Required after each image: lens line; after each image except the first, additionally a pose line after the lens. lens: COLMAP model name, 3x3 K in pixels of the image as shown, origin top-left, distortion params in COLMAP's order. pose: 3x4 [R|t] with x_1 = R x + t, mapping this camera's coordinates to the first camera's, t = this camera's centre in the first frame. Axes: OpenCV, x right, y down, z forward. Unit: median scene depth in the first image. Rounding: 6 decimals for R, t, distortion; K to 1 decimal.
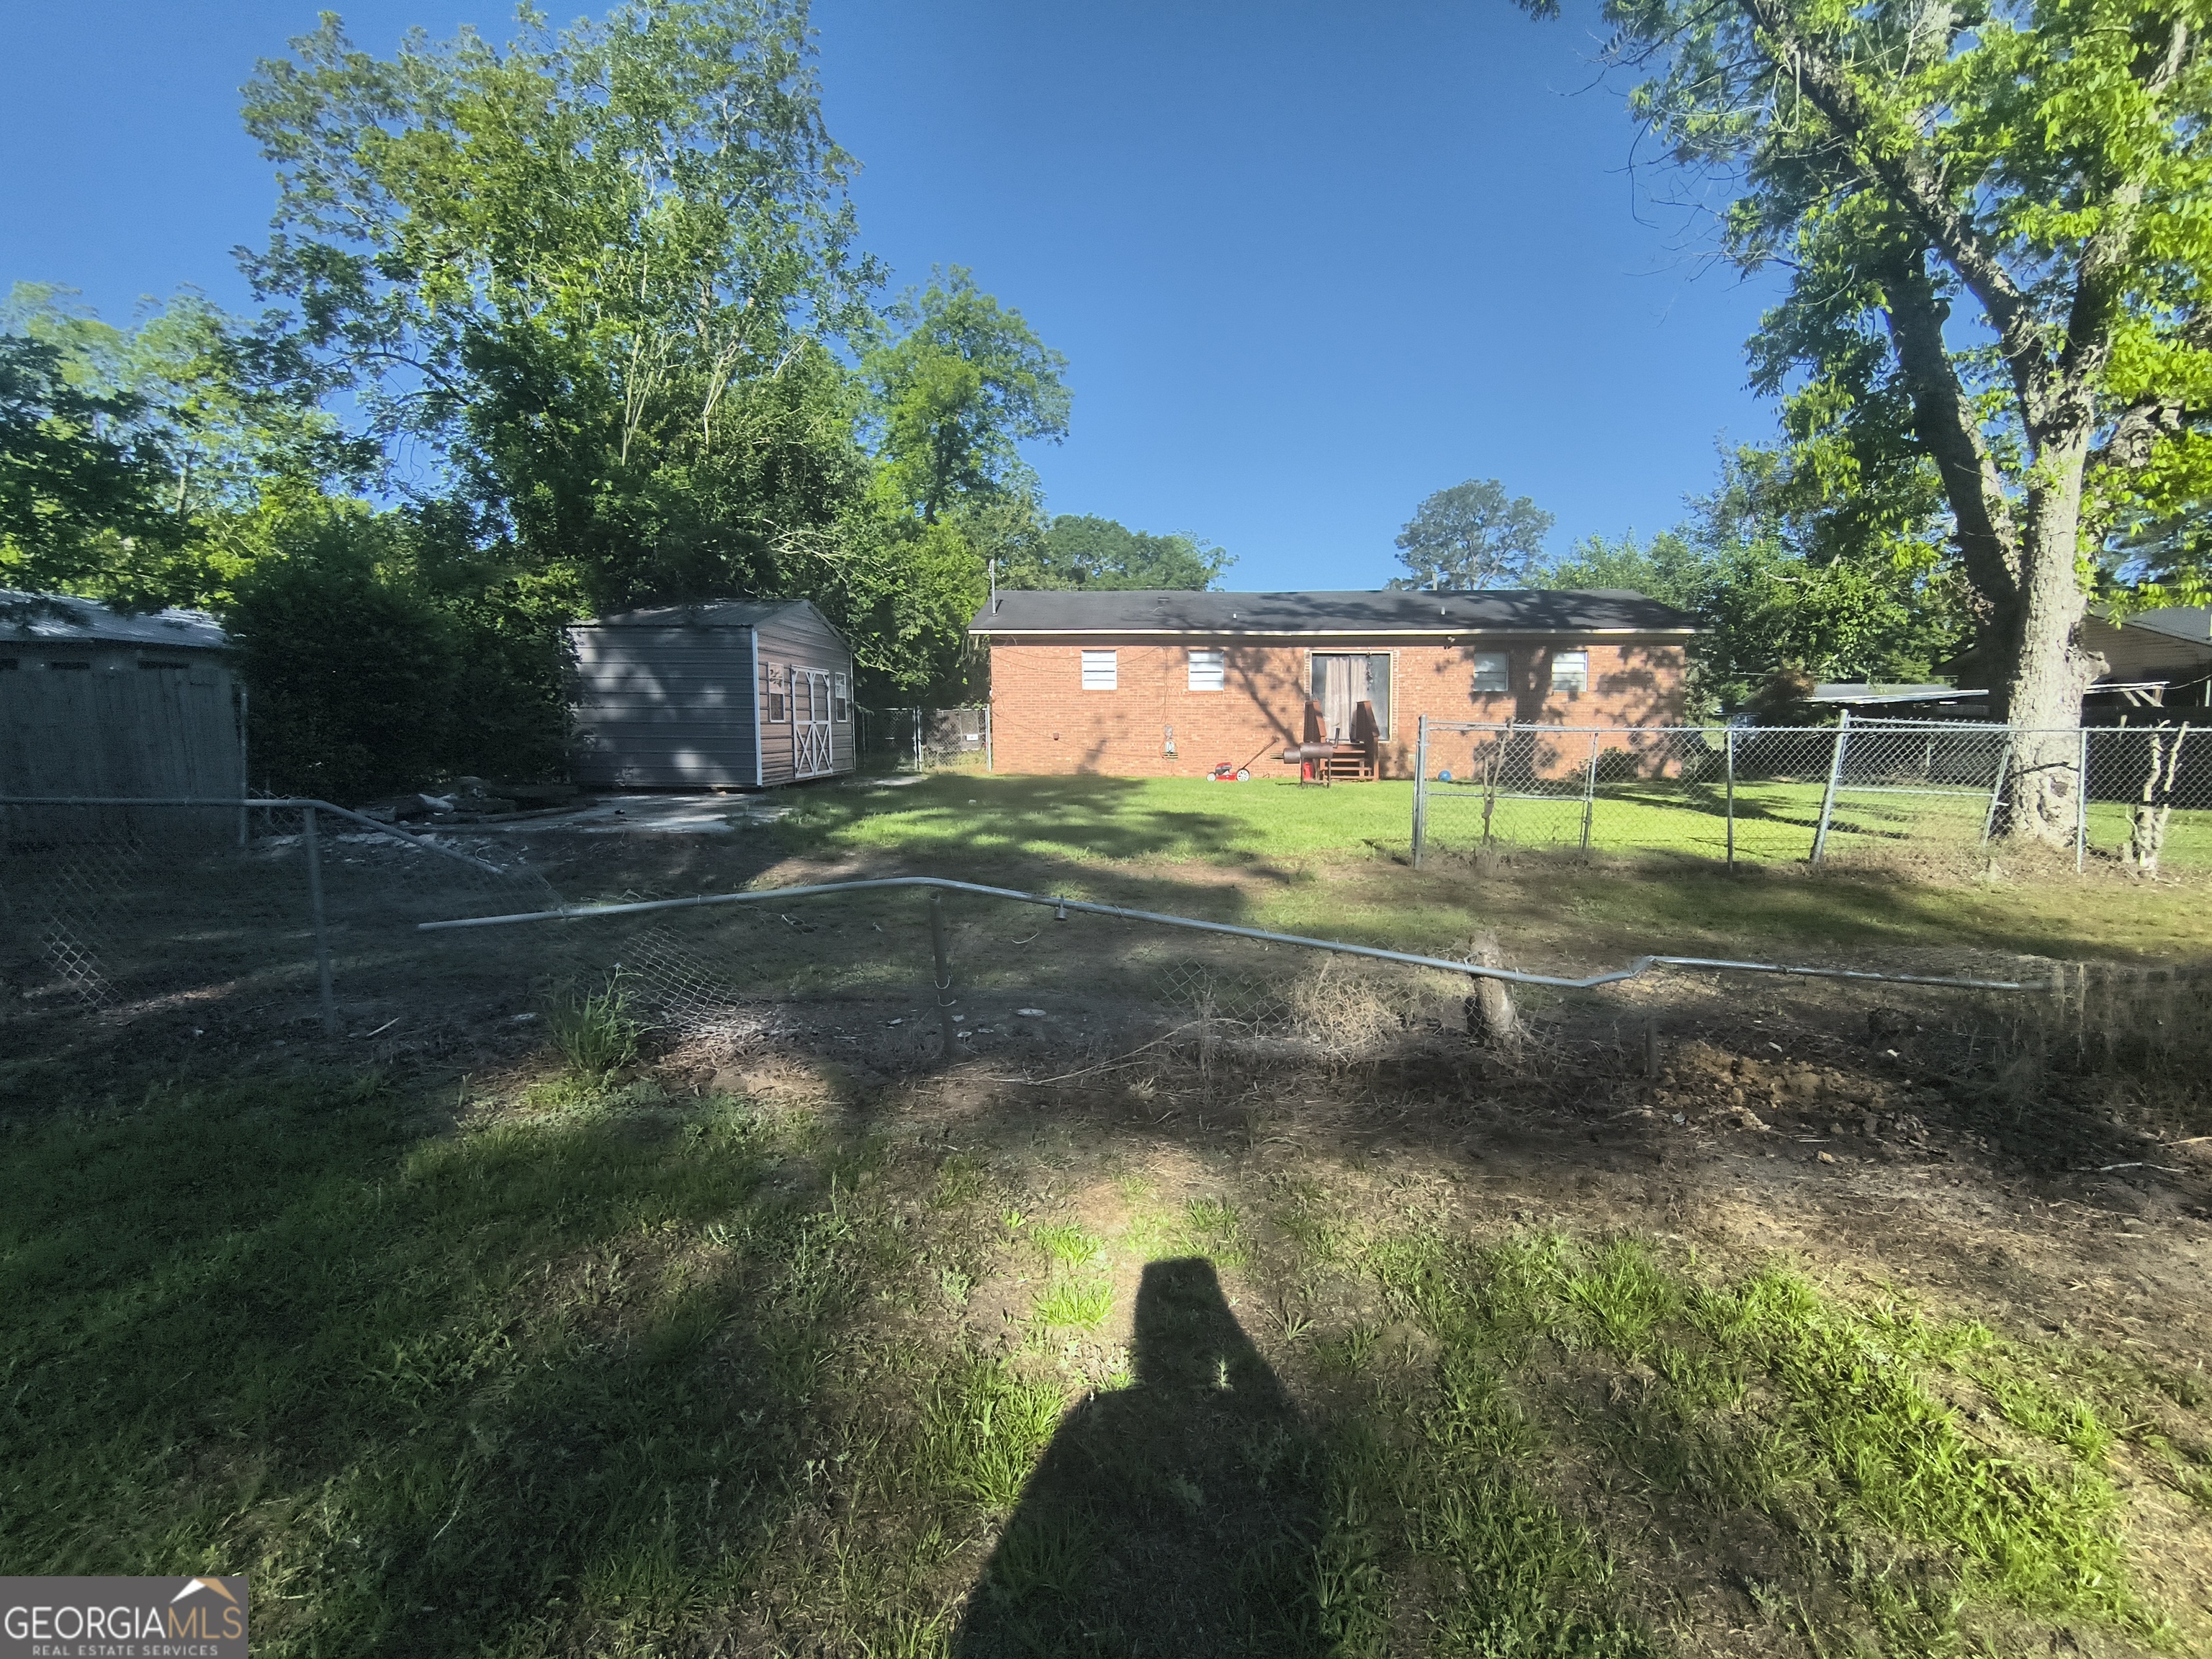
lens RADIAL K [[1011.2, 0, 1120.7], [0, 1011.2, 834.3], [0, 0, 1]] dist [-0.000178, -0.001943]
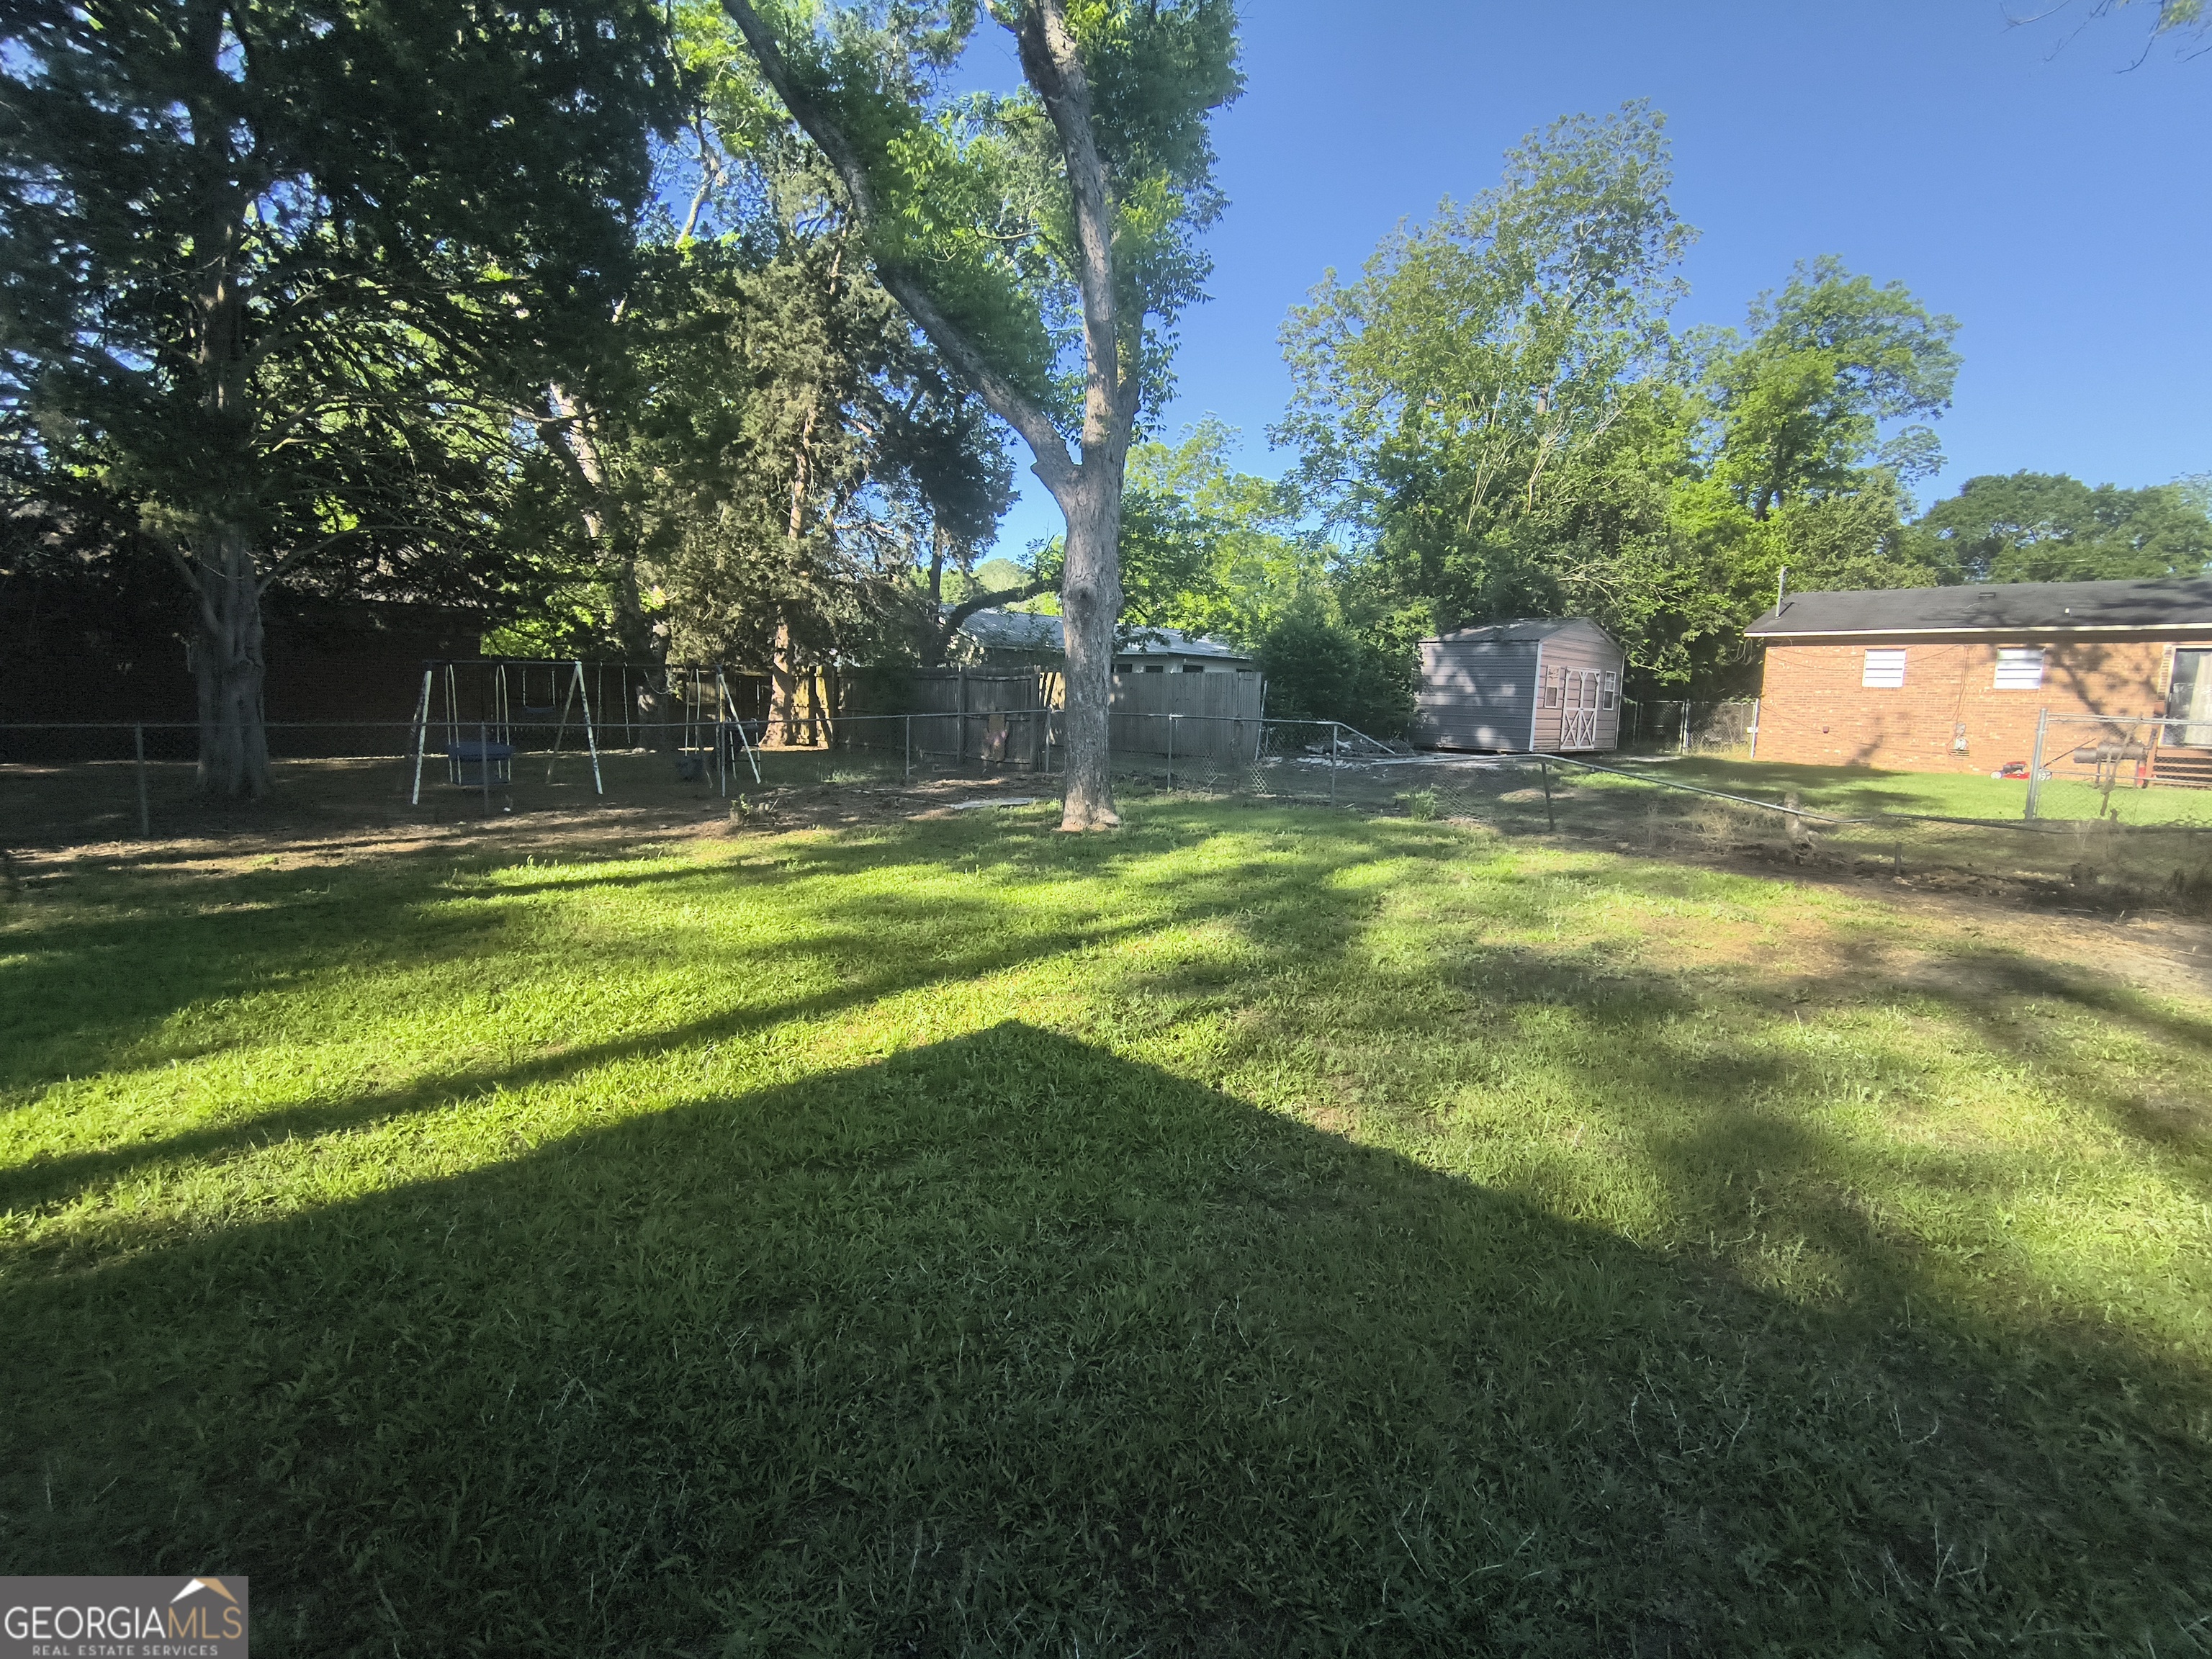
lens RADIAL K [[1011.2, 0, 1095.7], [0, 1011.2, 835.6], [0, 0, 1]] dist [-0.000178, -0.001943]
pose [[0.706725, 0.112838, -0.698432, 0.156406], [-0.107194, 0.992880, 0.051942, 0.043356], [0.699320, 0.038159, 0.713789, -0.316426]]
